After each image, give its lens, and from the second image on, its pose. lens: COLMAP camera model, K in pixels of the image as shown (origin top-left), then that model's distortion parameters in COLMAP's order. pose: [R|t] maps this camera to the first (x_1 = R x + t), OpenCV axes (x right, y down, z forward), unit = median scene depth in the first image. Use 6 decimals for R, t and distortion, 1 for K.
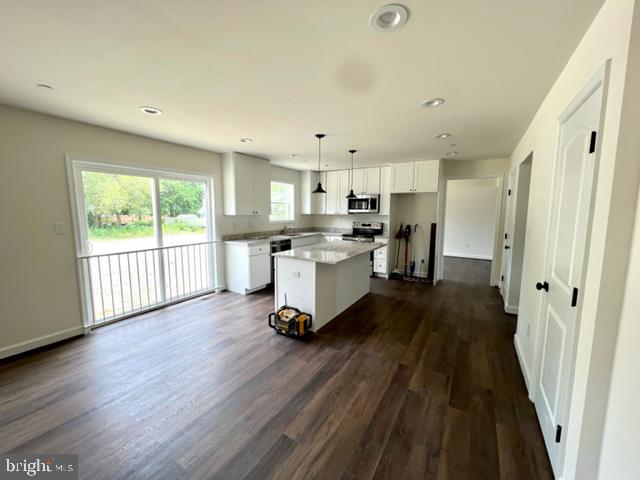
lens RADIAL K [[256.2, 0, 320.0], [0, 256.2, 240.0], [0, 0, 1]] dist [-0.001798, 0.000017]
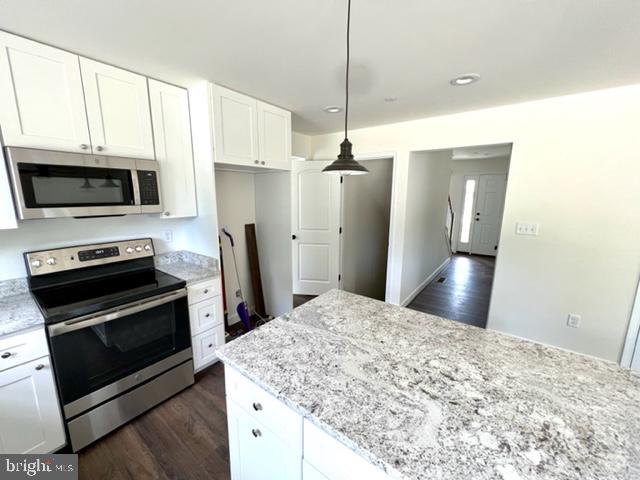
lens RADIAL K [[256.9, 0, 320.0], [0, 256.9, 240.0], [0, 0, 1]] dist [-0.003144, 0.000260]
pose [[0.102621, -0.177425, 0.978769, -0.120970], [0.106236, 0.980291, 0.166562, -0.120935], [-0.989031, 0.086888, 0.119447, 0.845712]]
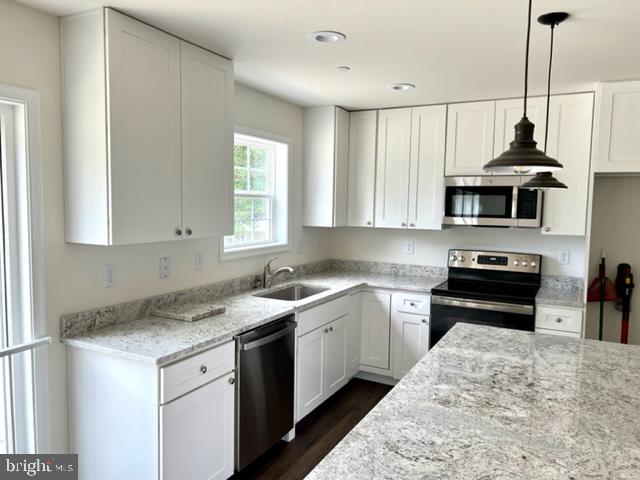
lens RADIAL K [[478.5, 0, 315.5], [0, 478.5, 241.9], [0, 0, 1]] dist [0.004532, 0.001064]
pose [[0.998159, 0.007423, 0.060190, -0.128773], [-0.005622, 0.999533, -0.030042, -0.076574], [-0.060385, 0.029648, 0.997735, 0.426750]]
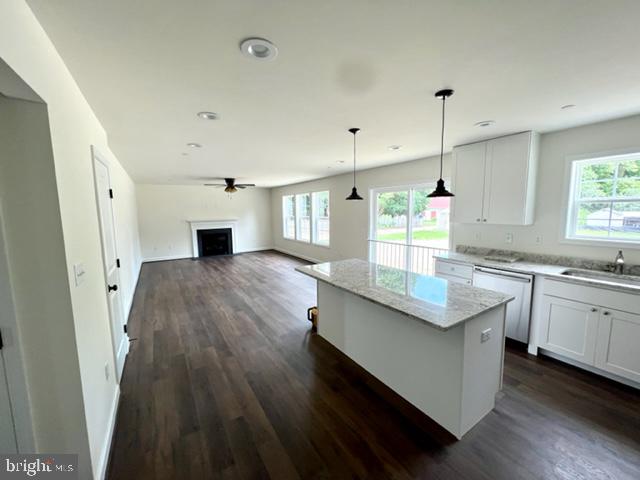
lens RADIAL K [[256.2, 0, 320.0], [0, 256.2, 240.0], [0, 0, 1]] dist [-0.001798, 0.000017]
pose [[-0.437215, 0.106619, -0.893015, 0.545971], [-0.091166, 0.982579, 0.161947, -0.121227], [0.894725, 0.152218, -0.419878, 0.860057]]
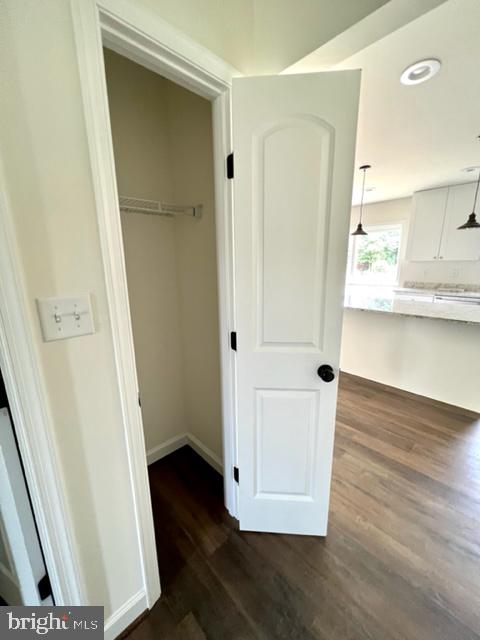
lens RADIAL K [[256.2, 0, 240.0], [0, 256.2, 320.0], [0, 0, 1]] dist [-0.001798, 0.000017]
pose [[-0.256581, 0.213804, -0.942578, 0.697609], [-0.100829, 0.963984, 0.246106, -0.049605], [0.961249, 0.158185, -0.225783, 0.573188]]
